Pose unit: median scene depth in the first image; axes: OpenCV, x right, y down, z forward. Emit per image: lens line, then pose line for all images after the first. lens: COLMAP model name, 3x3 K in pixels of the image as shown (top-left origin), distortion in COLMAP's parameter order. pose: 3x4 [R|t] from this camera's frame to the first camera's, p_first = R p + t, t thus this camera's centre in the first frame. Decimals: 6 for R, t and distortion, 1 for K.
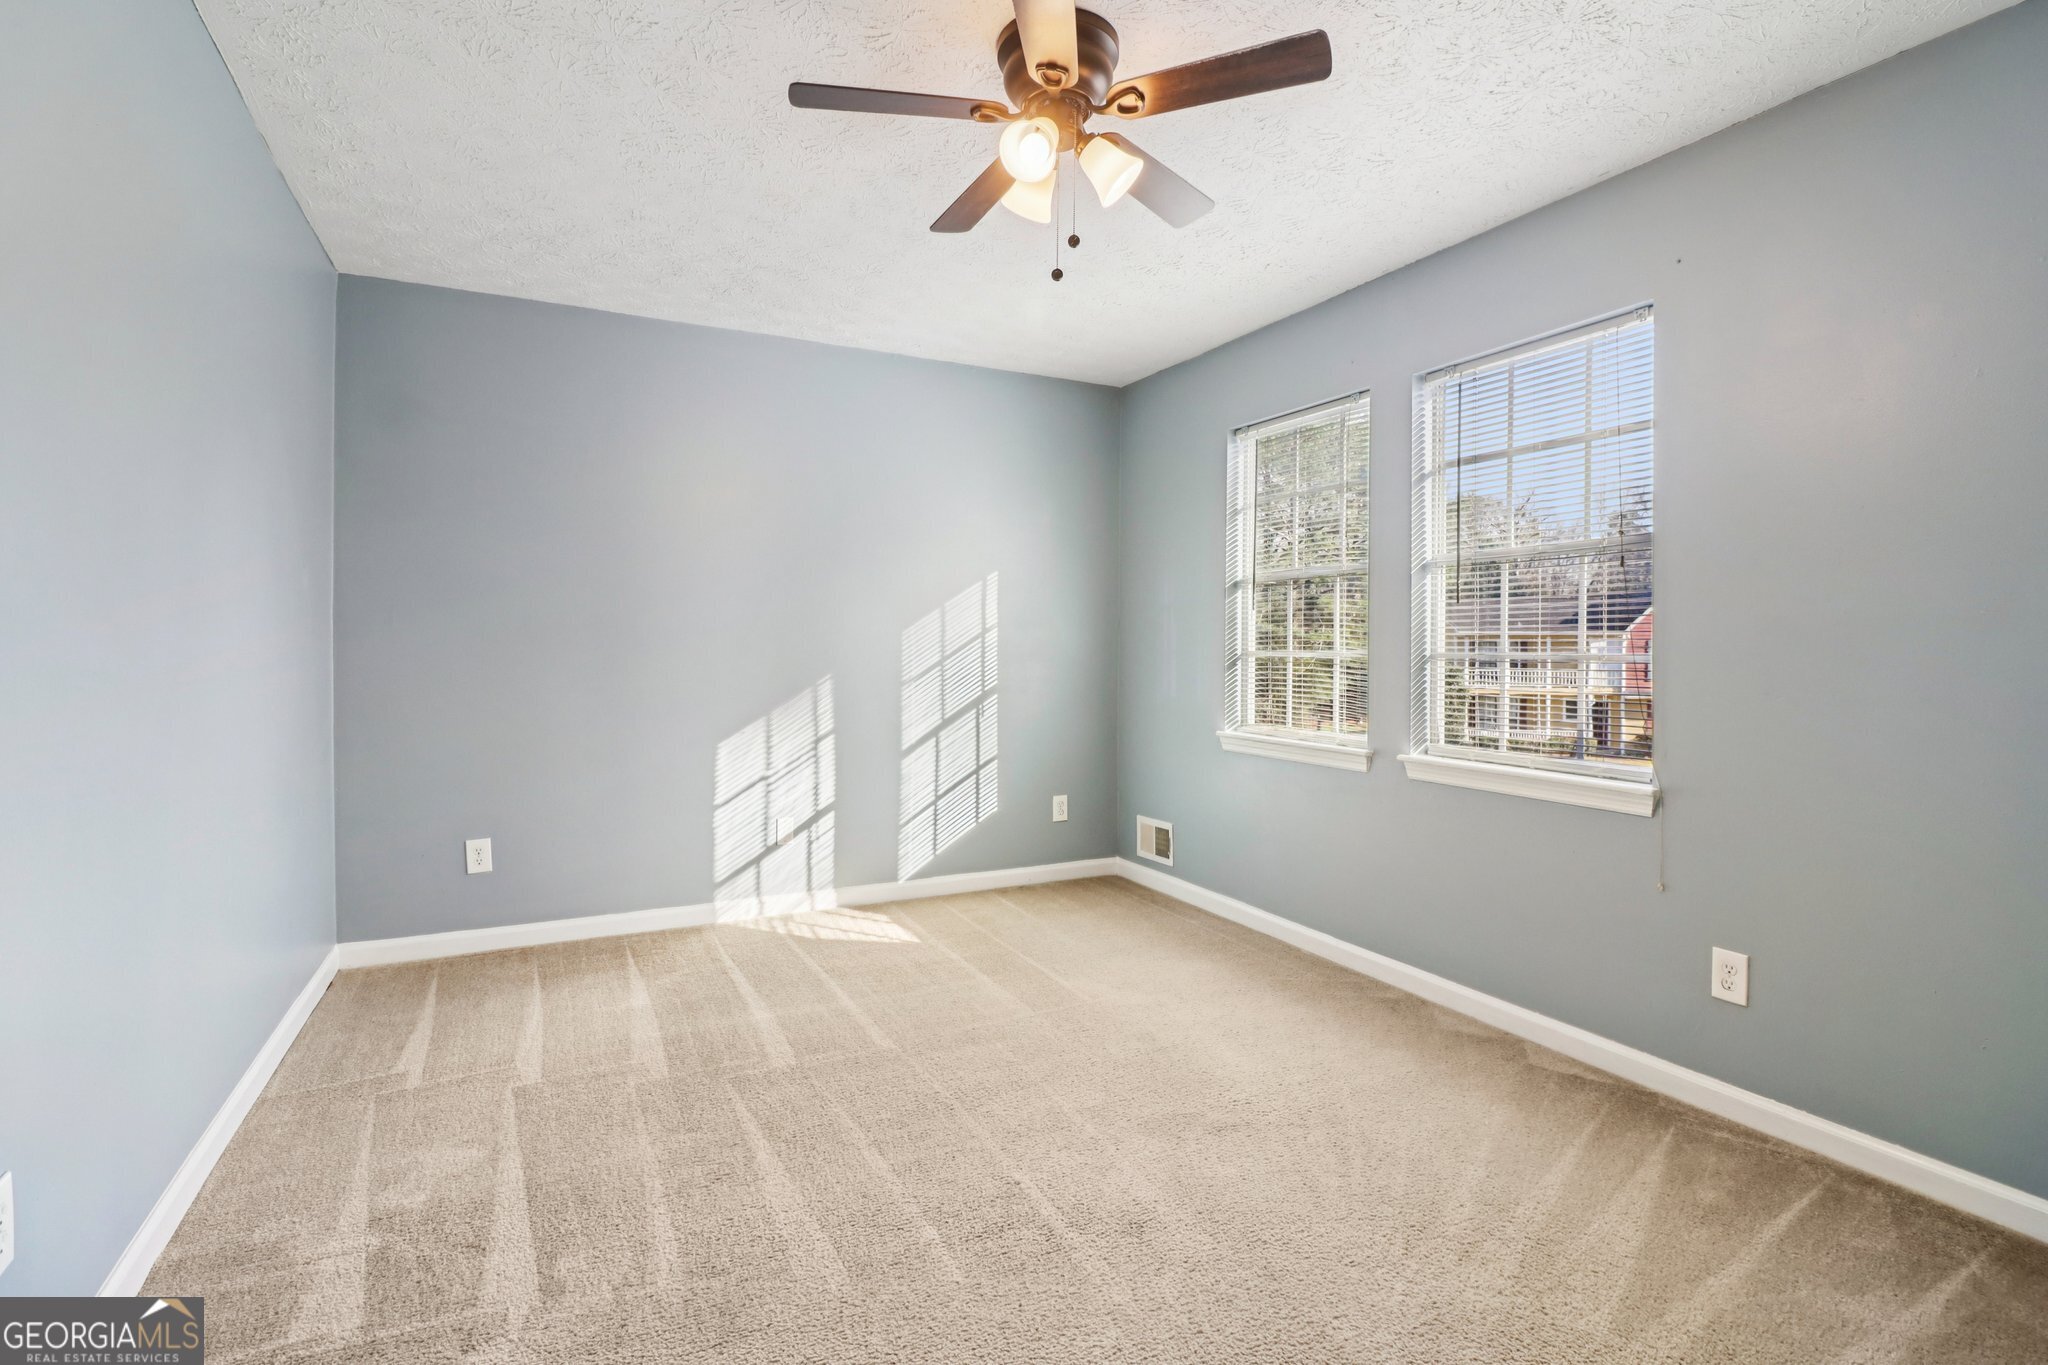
lens RADIAL K [[957.8, 0, 1020.6], [0, 957.8, 669.4], [0, 0, 1]] dist [0.009357, -0.015757]
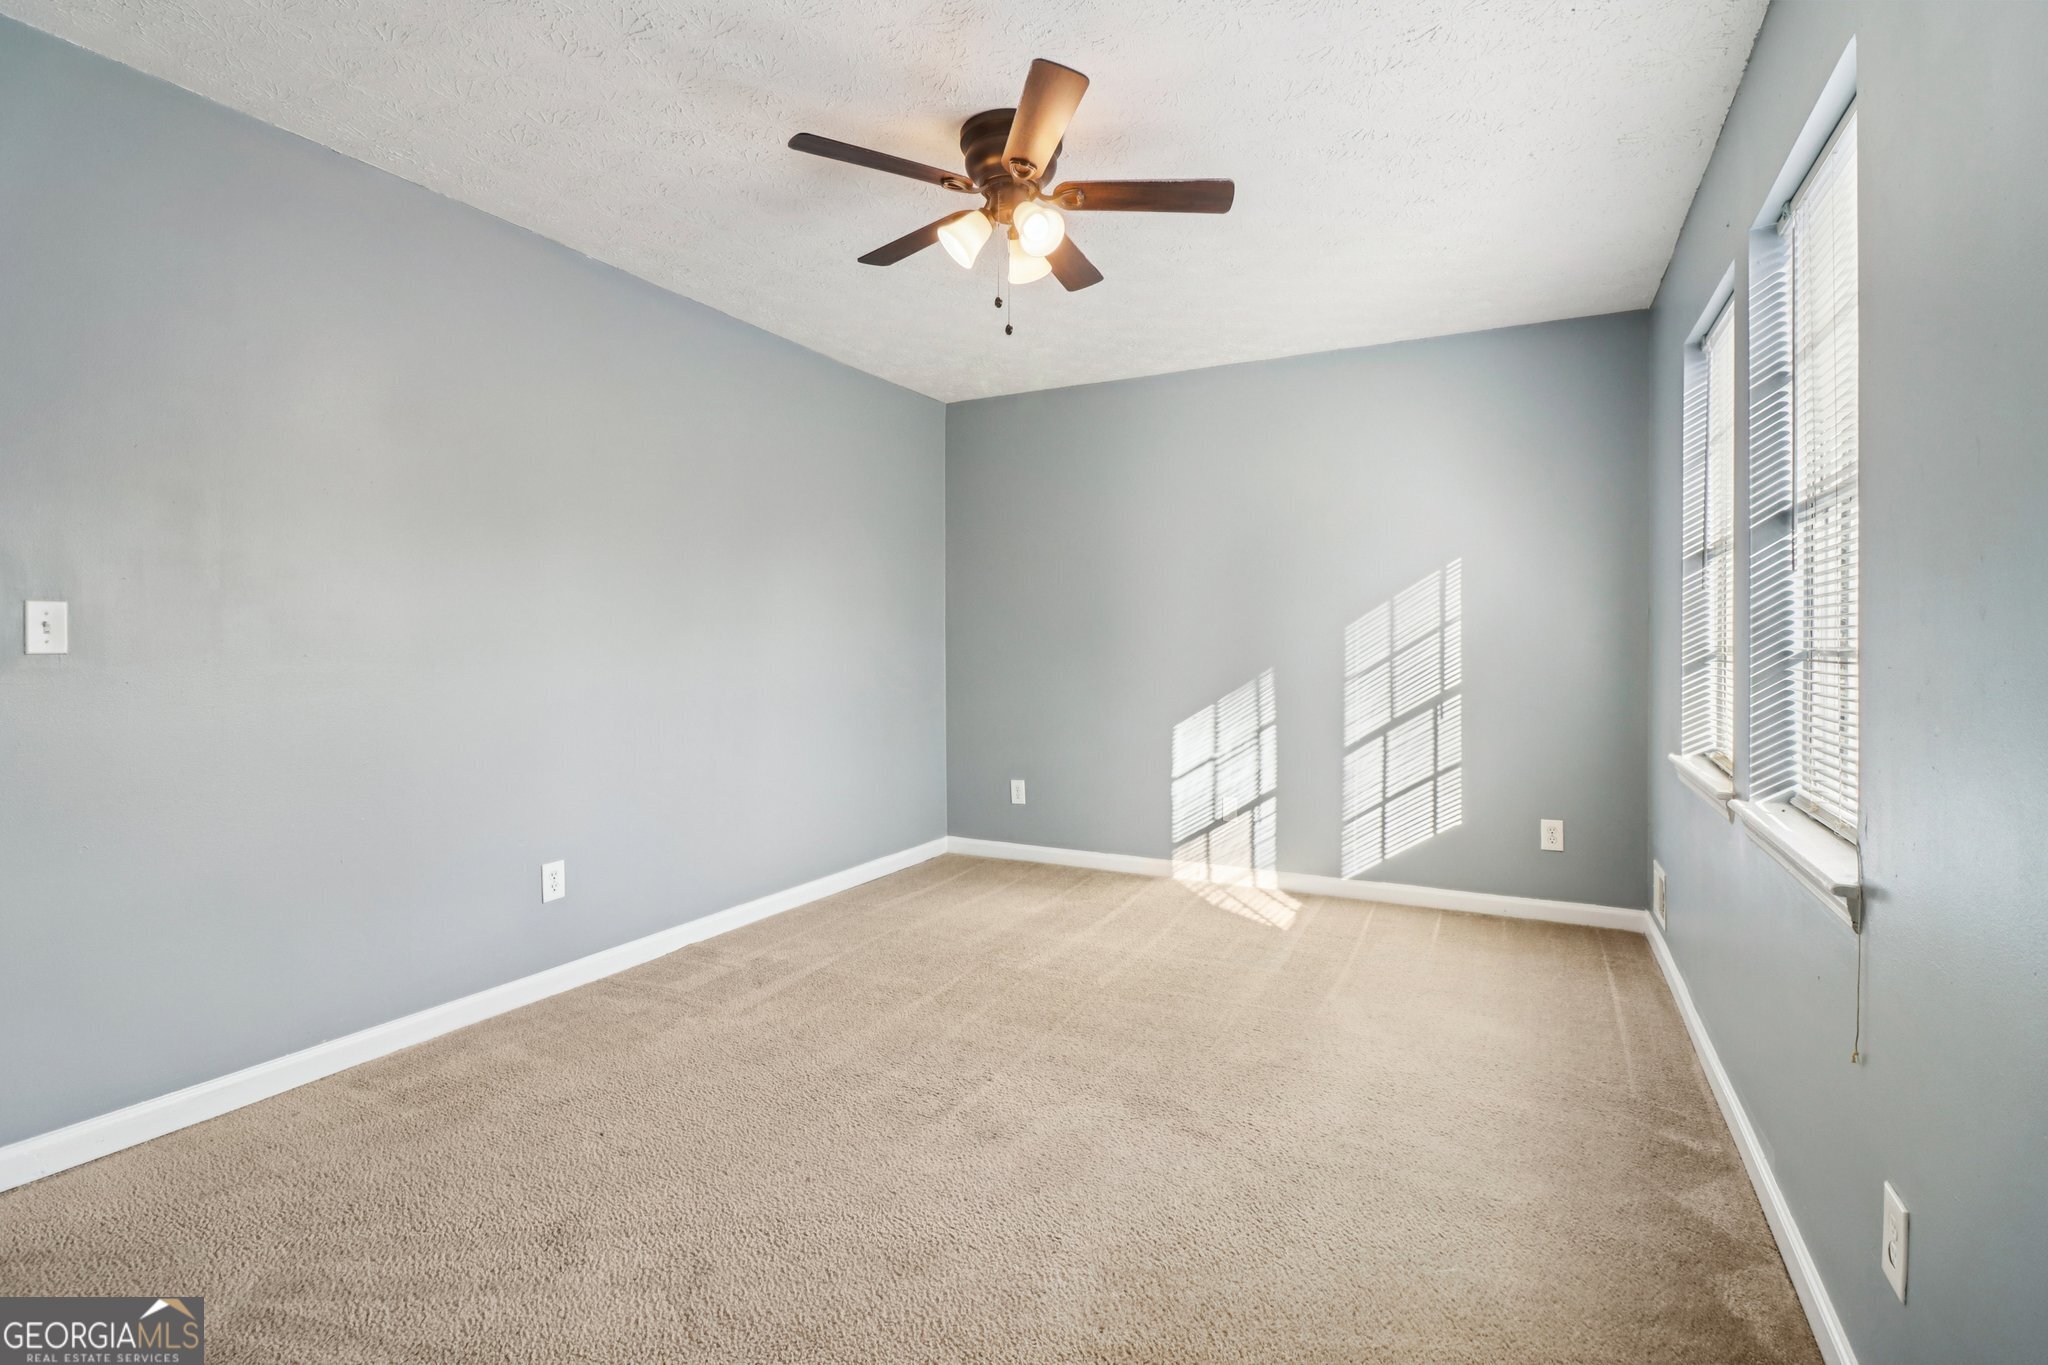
lens RADIAL K [[957.8, 0, 1036.8], [0, 957.8, 664.6], [0, 0, 1]] dist [0.009357, -0.015757]
pose [[0.588912, 0.014619, -0.808065, 0.509110], [-0.016377, 0.999847, 0.006153, -0.001462], [0.808032, 0.009610, 0.589061, 0.162334]]
